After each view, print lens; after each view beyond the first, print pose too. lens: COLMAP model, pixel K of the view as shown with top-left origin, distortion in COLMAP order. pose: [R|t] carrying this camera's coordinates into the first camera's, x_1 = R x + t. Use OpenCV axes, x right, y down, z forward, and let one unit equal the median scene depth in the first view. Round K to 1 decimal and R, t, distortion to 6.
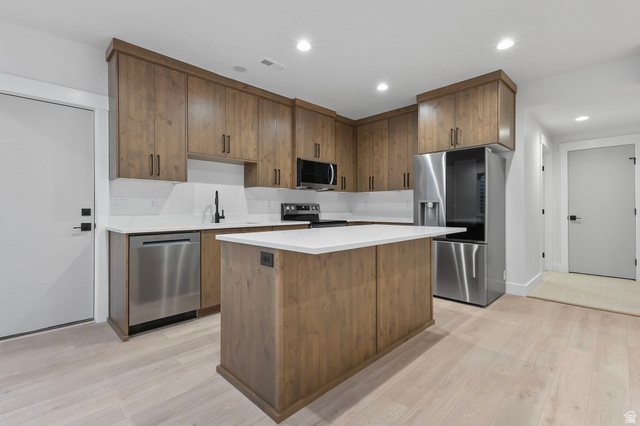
lens RADIAL K [[294.9, 0, 320.0], [0, 294.9, 213.0], [0, 0, 1]] dist [-0.020392, 0.000323]
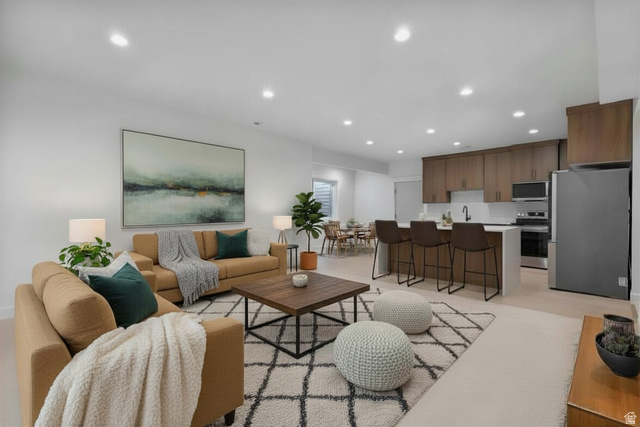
lens RADIAL K [[294.9, 0, 320.0], [0, 294.9, 213.5], [0, 0, 1]] dist [-0.020392, 0.000323]
pose [[0.033430, 0.016052, -0.999312, 1.475667], [-0.013032, 0.999793, 0.015624, -0.035443], [0.999356, 0.012500, 0.033632, -0.094033]]
